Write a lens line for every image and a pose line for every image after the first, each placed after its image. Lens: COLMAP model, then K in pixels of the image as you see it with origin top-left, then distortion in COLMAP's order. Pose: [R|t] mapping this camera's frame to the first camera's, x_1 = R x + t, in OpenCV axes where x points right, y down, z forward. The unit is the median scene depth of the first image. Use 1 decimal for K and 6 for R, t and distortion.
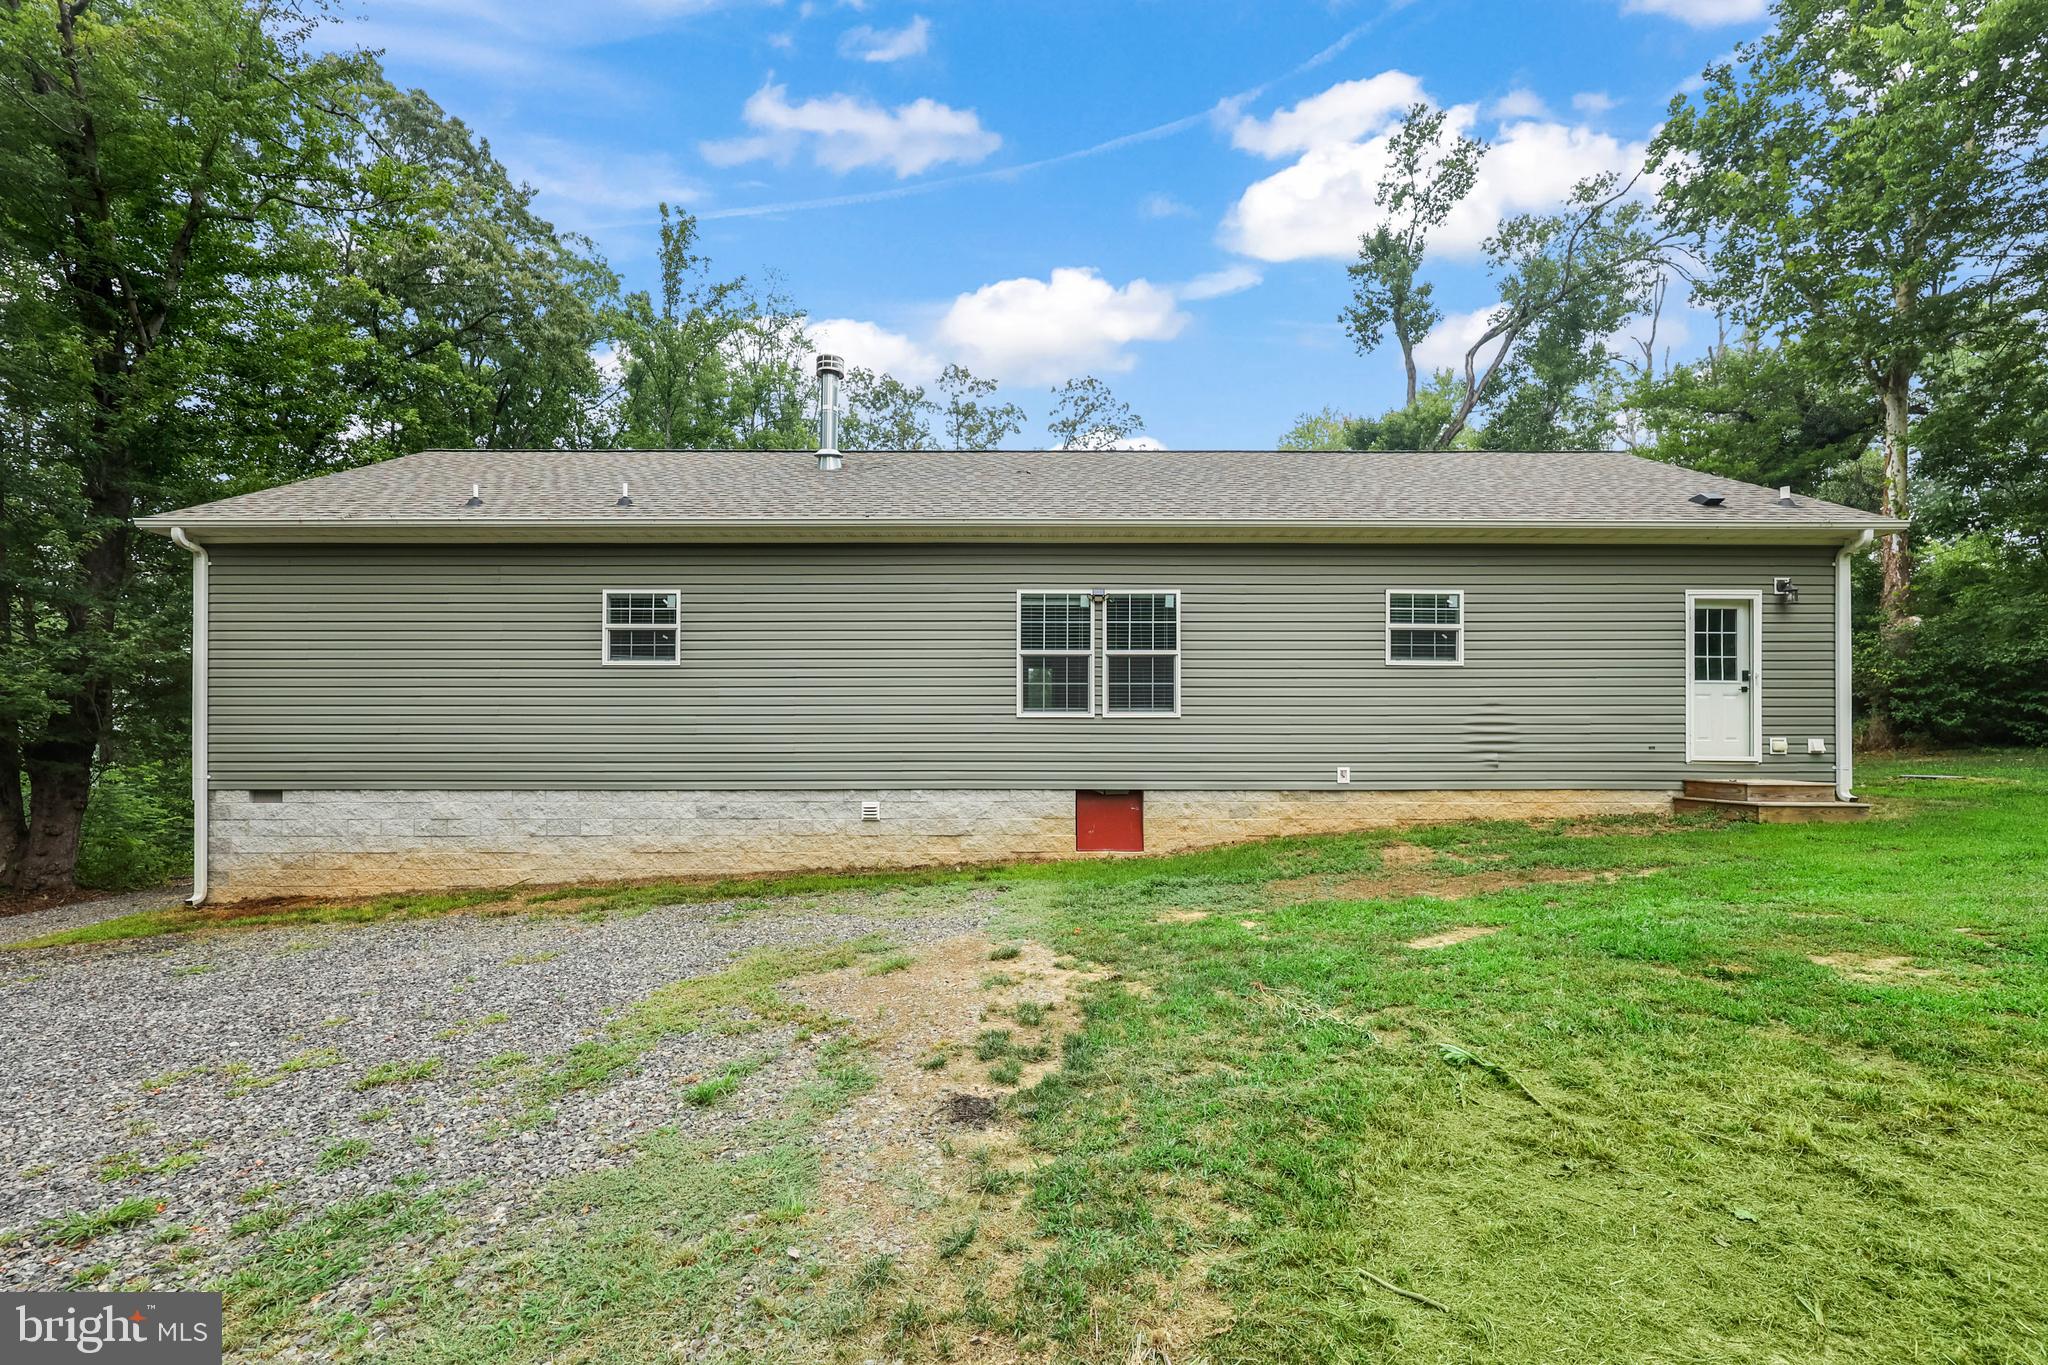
lens RADIAL K [[881.7, 0, 1034.7], [0, 881.7, 727.9], [0, 0, 1]] dist [0.000414, 0.001283]
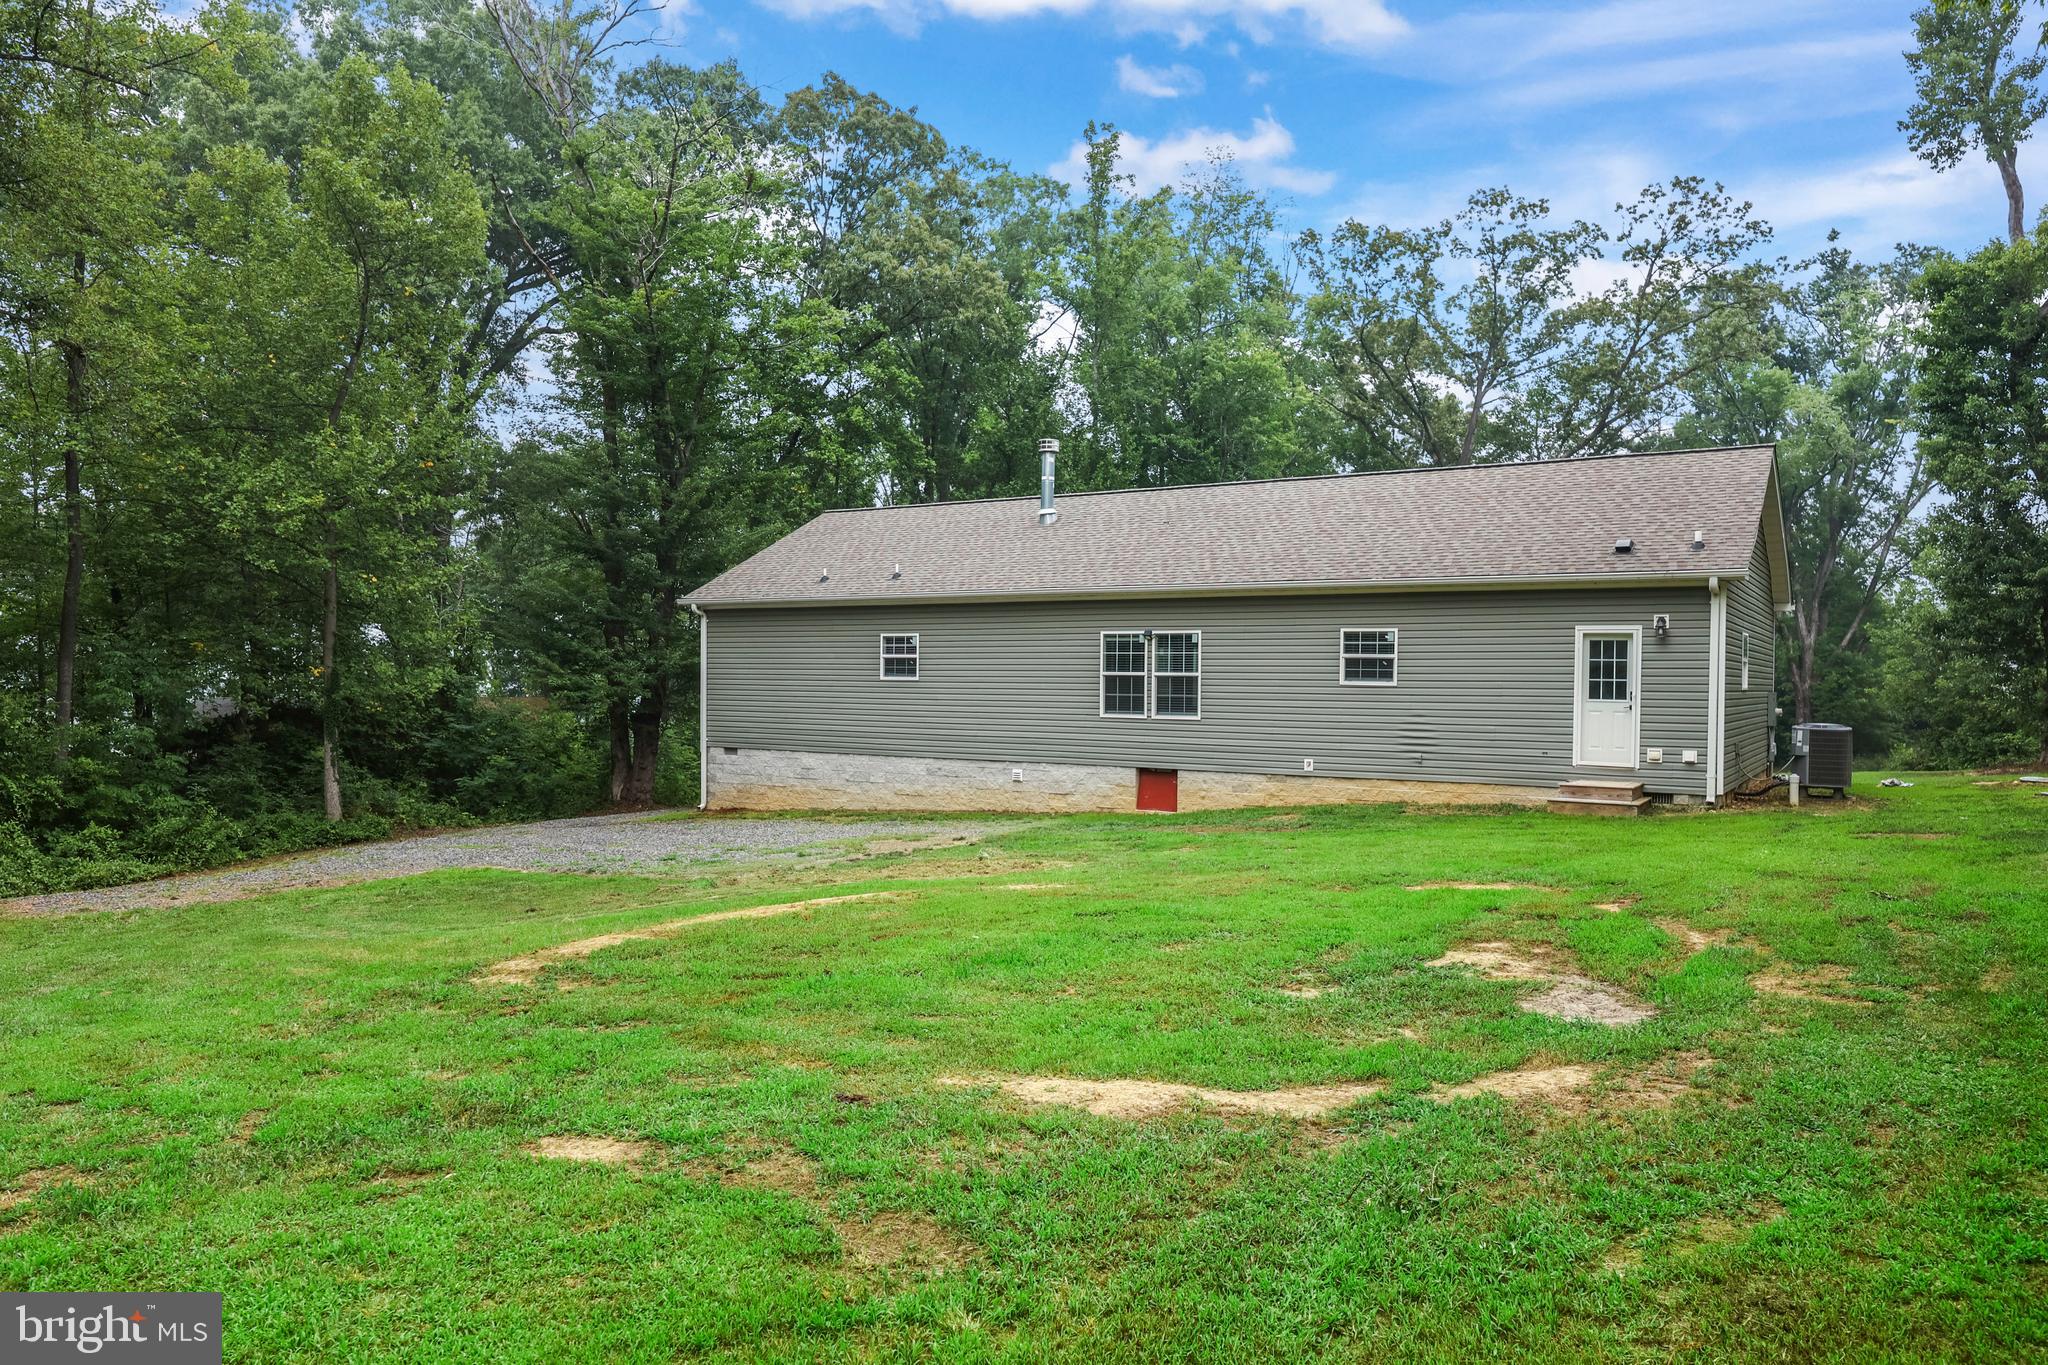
lens RADIAL K [[1413.1, 0, 1023.1], [0, 1413.1, 680.5], [0, 0, 1]] dist [-0.009659, -0.003292]
pose [[0.845635, 0.009460, -0.533678, 1.139212], [-0.001123, 0.999872, 0.015944, -0.111147], [0.533761, -0.012883, 0.845537, -1.083600]]
